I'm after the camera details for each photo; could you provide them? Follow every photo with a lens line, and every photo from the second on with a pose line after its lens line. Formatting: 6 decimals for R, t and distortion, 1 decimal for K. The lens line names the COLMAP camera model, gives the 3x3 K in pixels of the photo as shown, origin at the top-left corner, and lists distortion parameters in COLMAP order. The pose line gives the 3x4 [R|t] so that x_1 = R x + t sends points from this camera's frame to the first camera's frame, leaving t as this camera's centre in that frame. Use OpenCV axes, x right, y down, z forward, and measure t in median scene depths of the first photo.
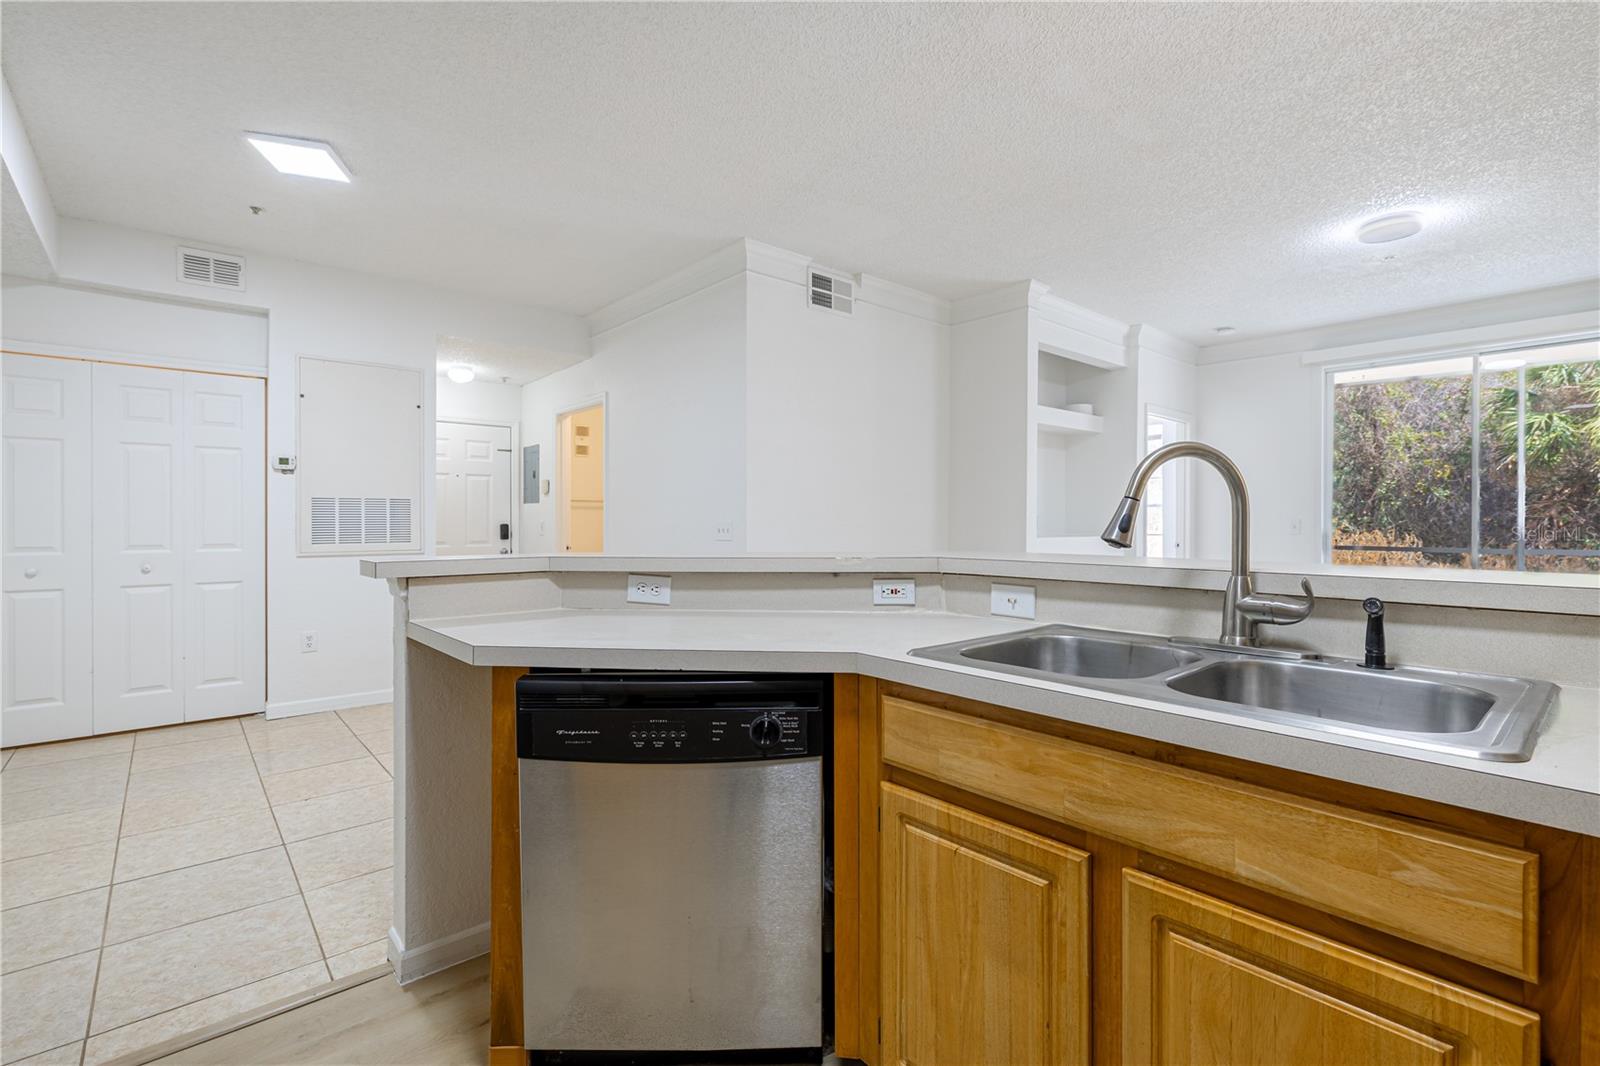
lens RADIAL K [[738.8, 0, 802.8], [0, 738.8, 524.4], [0, 0, 1]] dist [-0.004310, 0.001478]
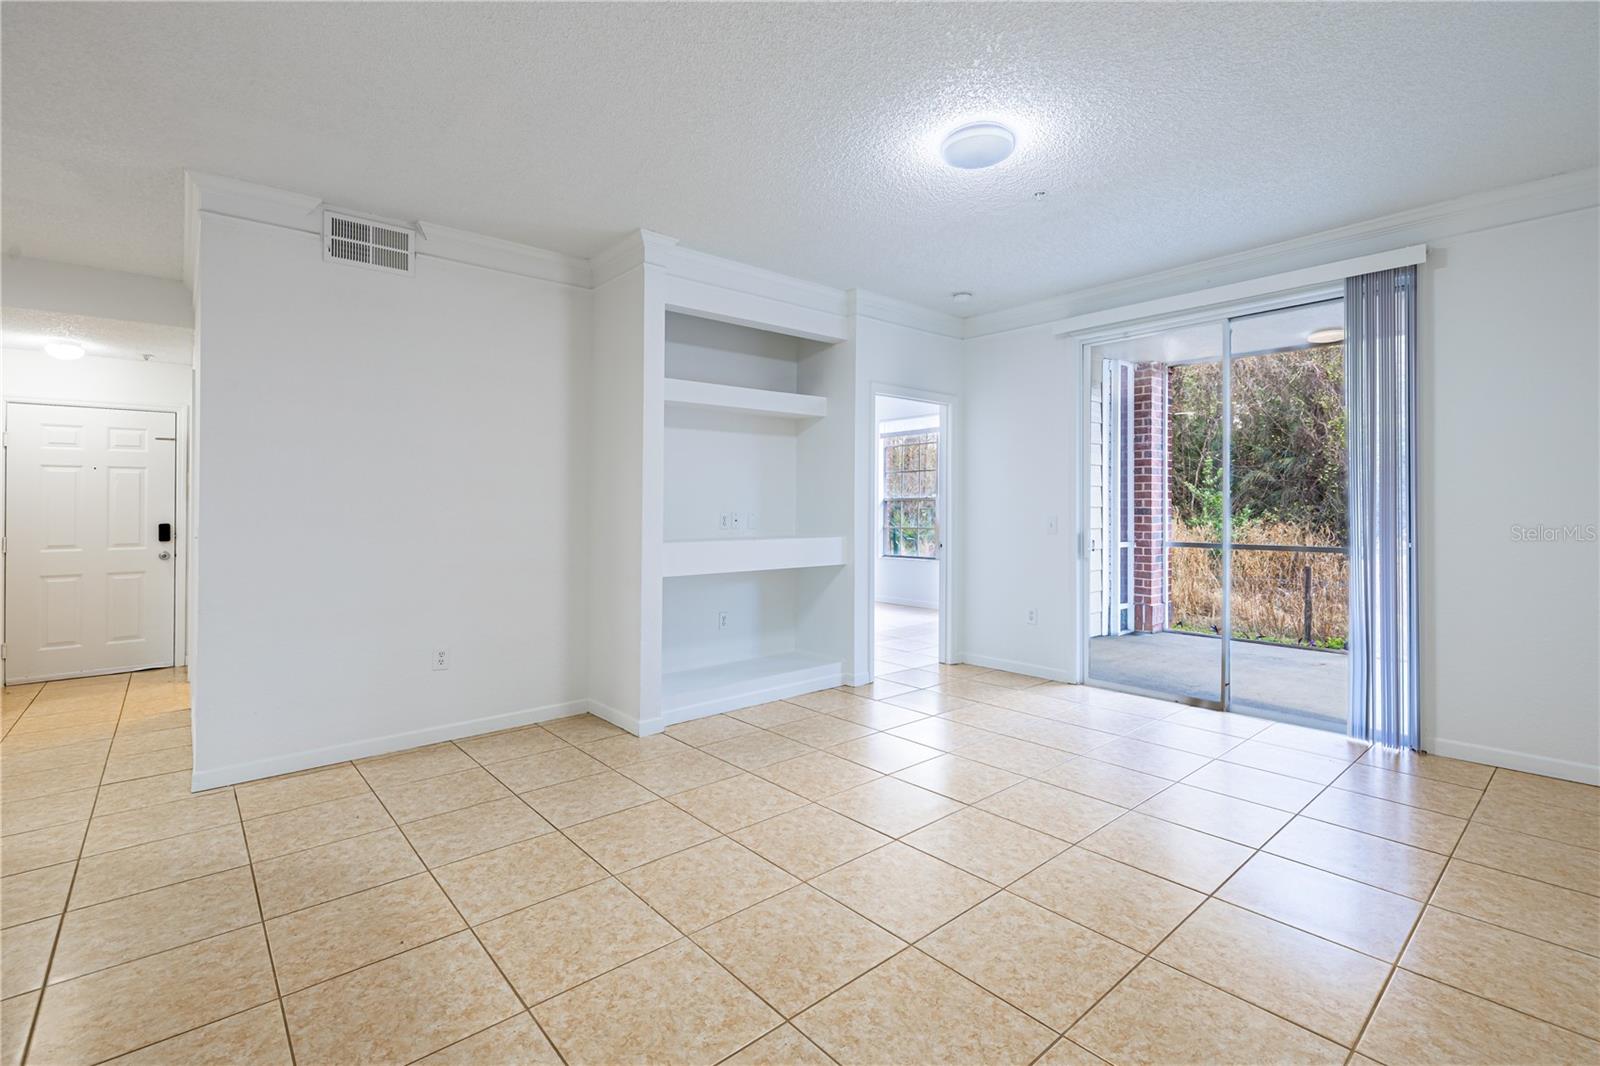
lens RADIAL K [[707.0, 0, 802.9], [0, 707.0, 498.7], [0, 0, 1]] dist [-0.000967, 0.001536]
pose [[0.999960, -0.002265, -0.008690, 0.504270], [0.002133, 0.999883, -0.015126, -0.022129], [0.008723, 0.015107, 0.999848, 0.231567]]
